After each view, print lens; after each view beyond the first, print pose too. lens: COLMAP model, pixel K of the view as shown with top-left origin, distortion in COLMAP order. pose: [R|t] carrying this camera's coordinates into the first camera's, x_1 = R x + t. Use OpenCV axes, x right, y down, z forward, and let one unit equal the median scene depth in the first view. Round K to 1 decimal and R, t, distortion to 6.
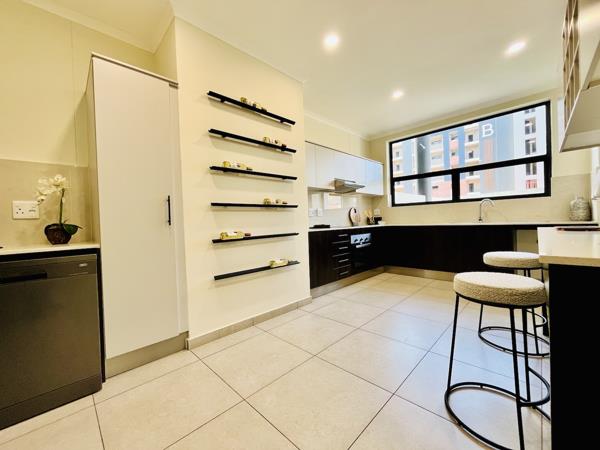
lens RADIAL K [[242.0, 0, 302.9], [0, 242.0, 222.7], [0, 0, 1]] dist [-0.001902, -0.000947]
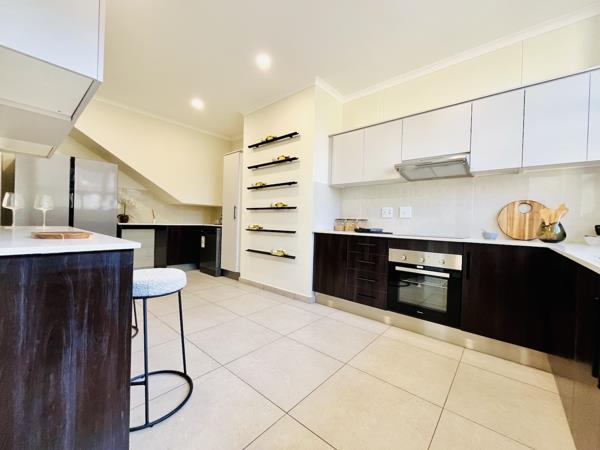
lens RADIAL K [[242.0, 0, 295.9], [0, 242.0, 222.9], [0, 0, 1]] dist [-0.001902, -0.000947]
pose [[0.061797, 0.039914, -0.997290, 0.211911], [-0.036451, 0.998624, 0.037709, -0.007683], [0.997423, 0.034022, 0.063167, 0.182569]]
